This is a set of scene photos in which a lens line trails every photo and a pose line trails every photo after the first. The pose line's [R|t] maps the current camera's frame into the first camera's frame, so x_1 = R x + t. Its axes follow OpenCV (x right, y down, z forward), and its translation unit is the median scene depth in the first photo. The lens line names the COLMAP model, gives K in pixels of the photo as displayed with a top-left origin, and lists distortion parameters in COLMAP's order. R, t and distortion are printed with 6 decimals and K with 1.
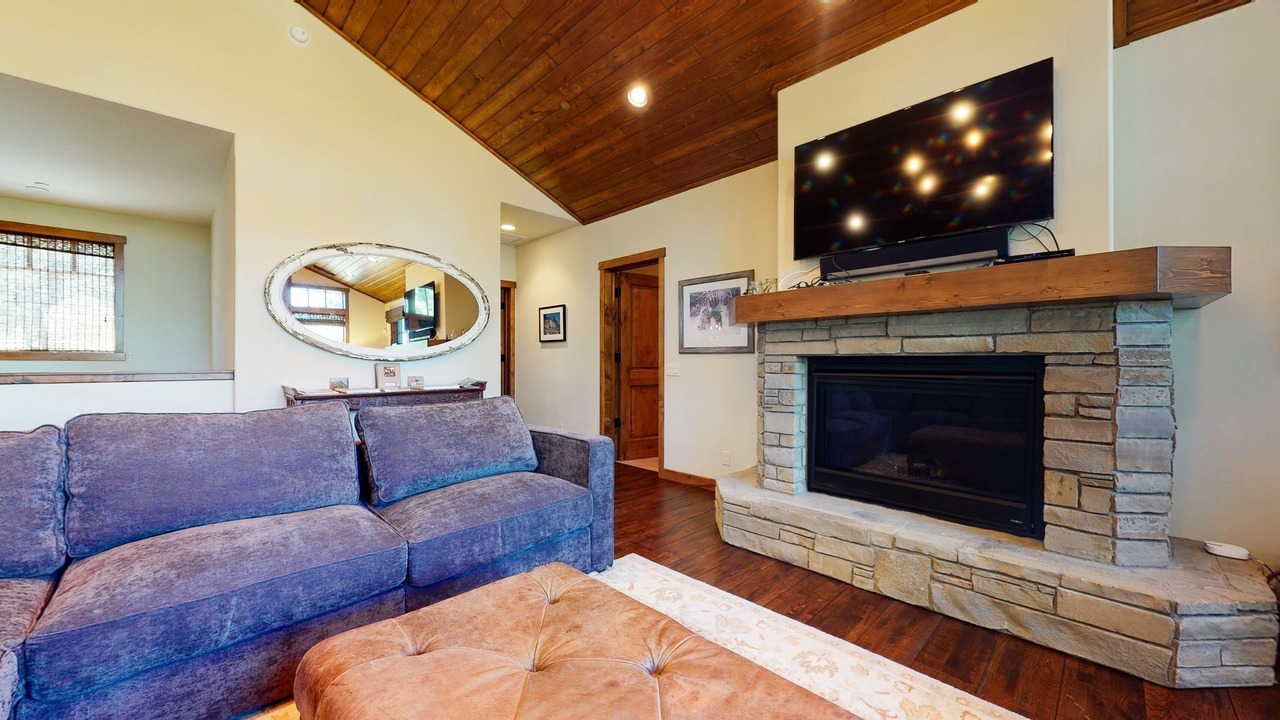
lens RADIAL K [[471.1, 0, 638.1], [0, 471.1, 365.5], [0, 0, 1]] dist [-0.001667, 0.000006]
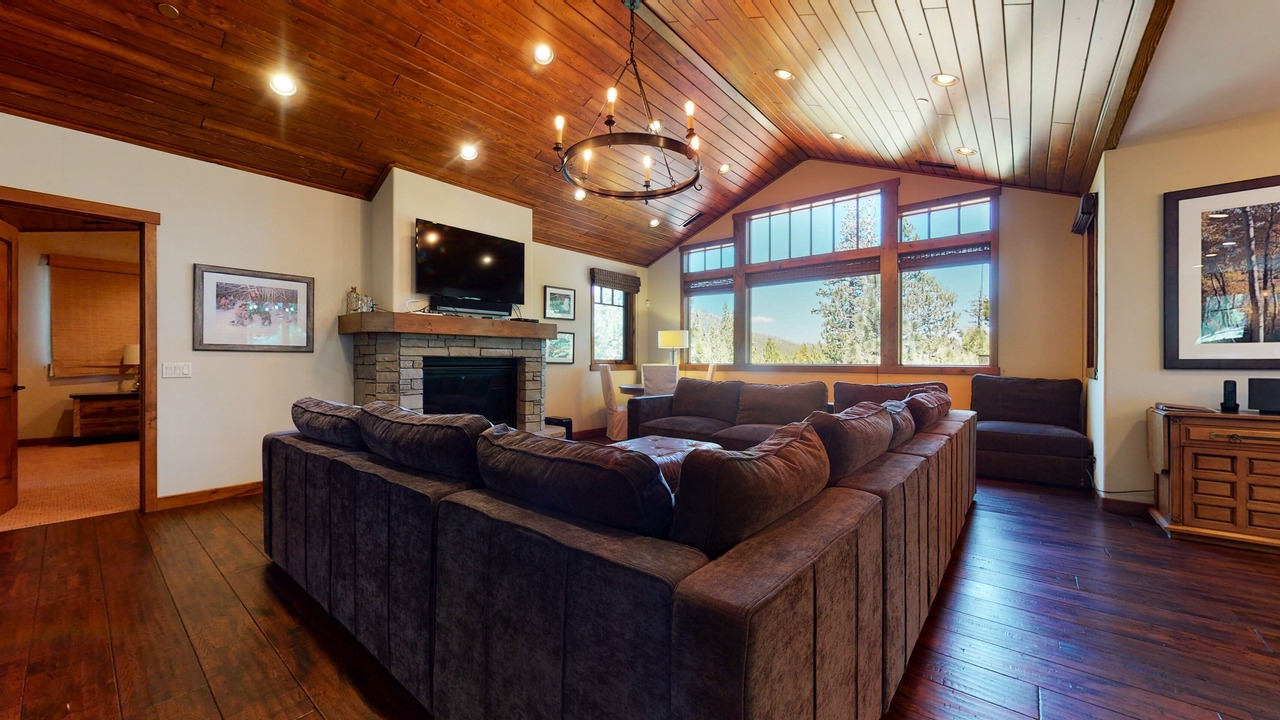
lens RADIAL K [[471.1, 0, 642.9], [0, 471.1, 358.1], [0, 0, 1]] dist [-0.001667, 0.000006]
pose [[-0.118372, 0.003707, 0.992962, -1.007788], [0.006473, 0.999975, -0.002962, -0.004935], [-0.992948, 0.006077, -0.118393, 0.372488]]
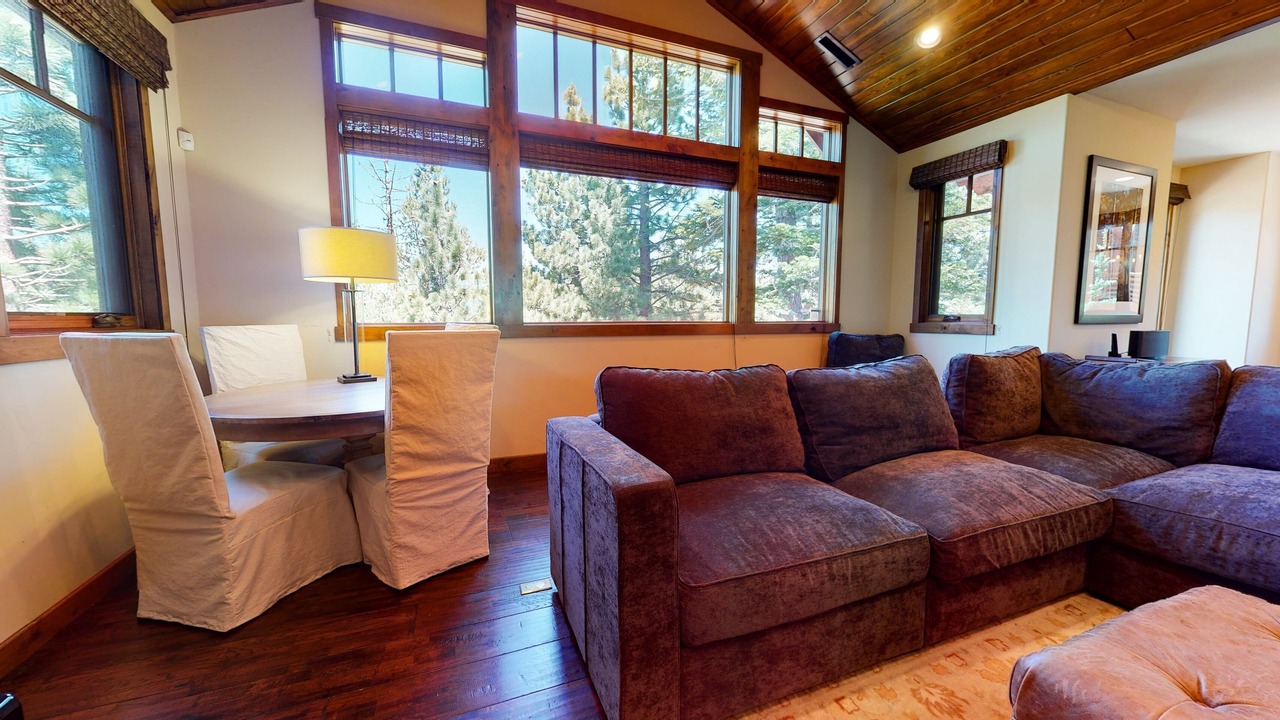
lens RADIAL K [[471.1, 0, 638.1], [0, 471.1, 359.9], [0, 0, 1]] dist [-0.001667, 0.000006]
pose [[-0.928482, -0.031605, 0.370031, 0.268630], [0.004004, 0.995462, 0.095071, -0.001068], [-0.371356, 0.089753, -0.924142, 0.516860]]
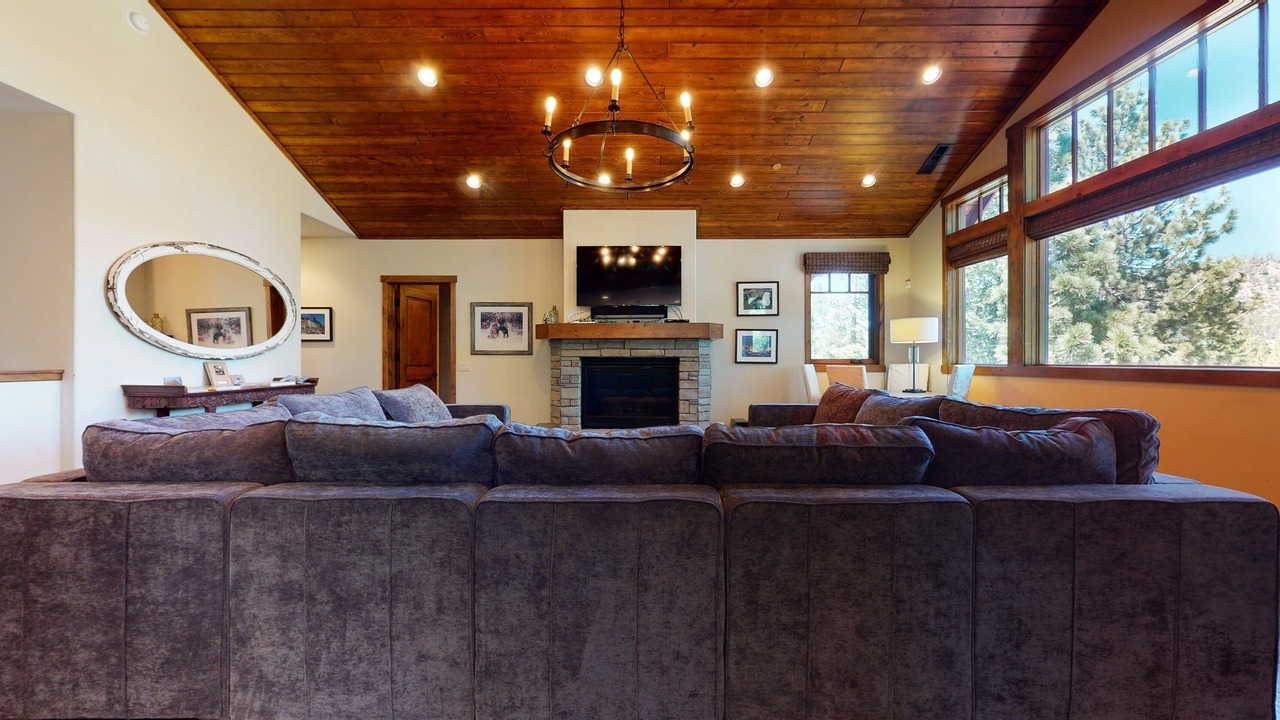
lens RADIAL K [[471.1, 0, 639.0], [0, 471.1, 361.6], [0, 0, 1]] dist [-0.001667, 0.000006]
pose [[0.698364, -0.003113, 0.715736, -0.678749], [0.006772, 0.999975, -0.002258, 0.002872], [-0.715711, 0.006424, 0.698367, -0.394477]]
